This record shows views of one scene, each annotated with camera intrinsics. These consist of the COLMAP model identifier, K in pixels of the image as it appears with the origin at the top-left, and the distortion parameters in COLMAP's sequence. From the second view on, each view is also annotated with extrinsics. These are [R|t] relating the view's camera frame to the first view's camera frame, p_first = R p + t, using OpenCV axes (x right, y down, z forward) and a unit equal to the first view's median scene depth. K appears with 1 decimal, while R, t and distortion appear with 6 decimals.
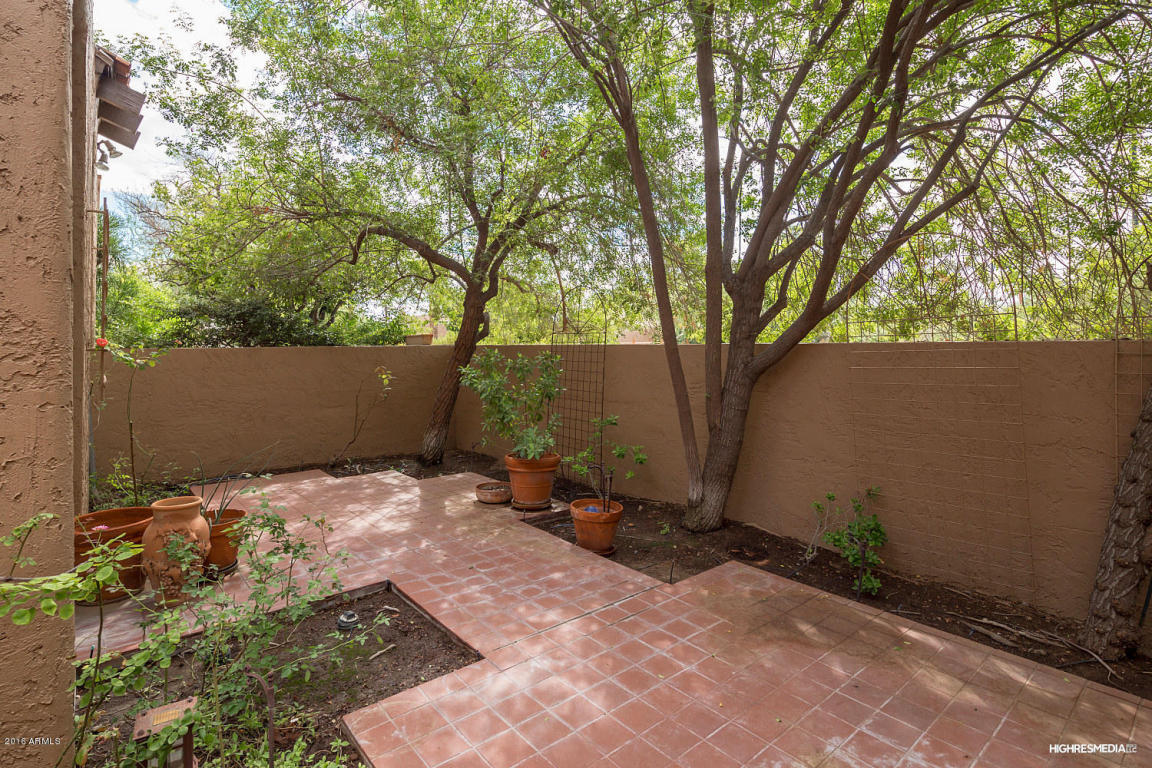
lens RADIAL K [[574.8, 0, 560.4], [0, 574.8, 368.7], [0, 0, 1]] dist [-0.004010, -0.000477]
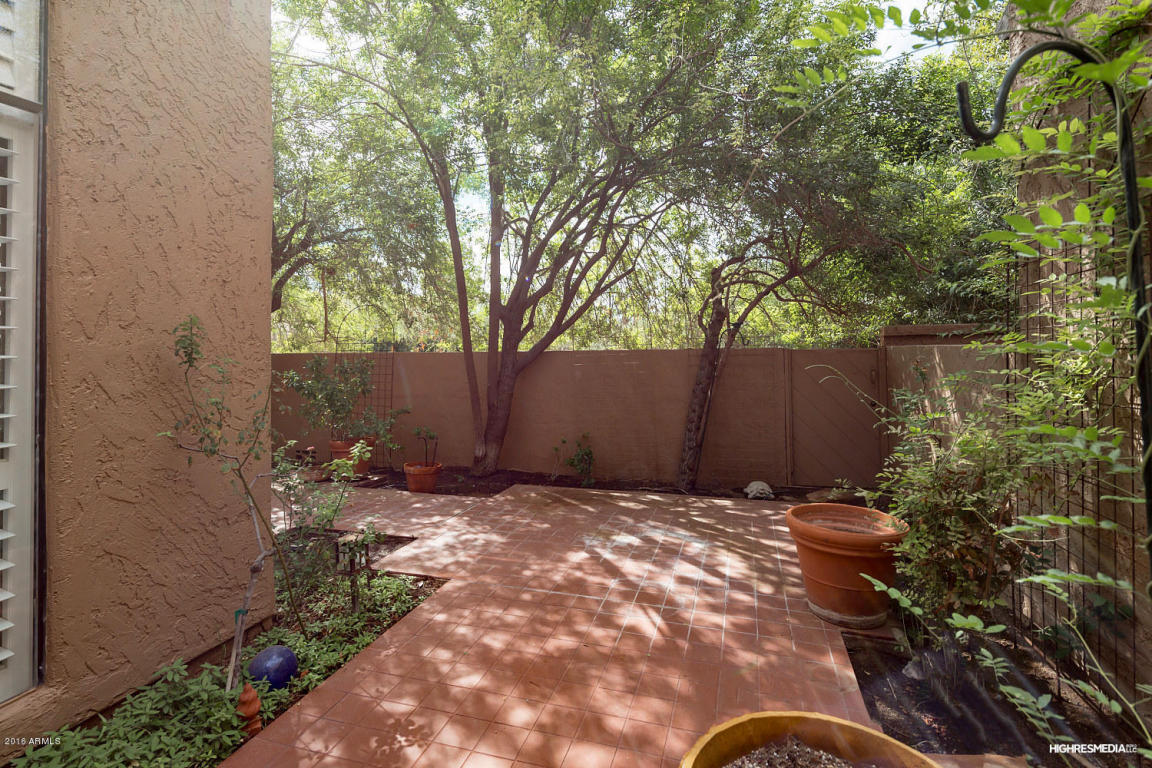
lens RADIAL K [[574.8, 0, 560.4], [0, 574.8, 368.7], [0, 0, 1]] dist [-0.004010, -0.000477]
pose [[0.849387, -0.019434, 0.527413, -0.382848], [0.026758, 0.999622, -0.006259, 0.016163], [-0.527092, 0.019429, 0.849586, -0.396013]]
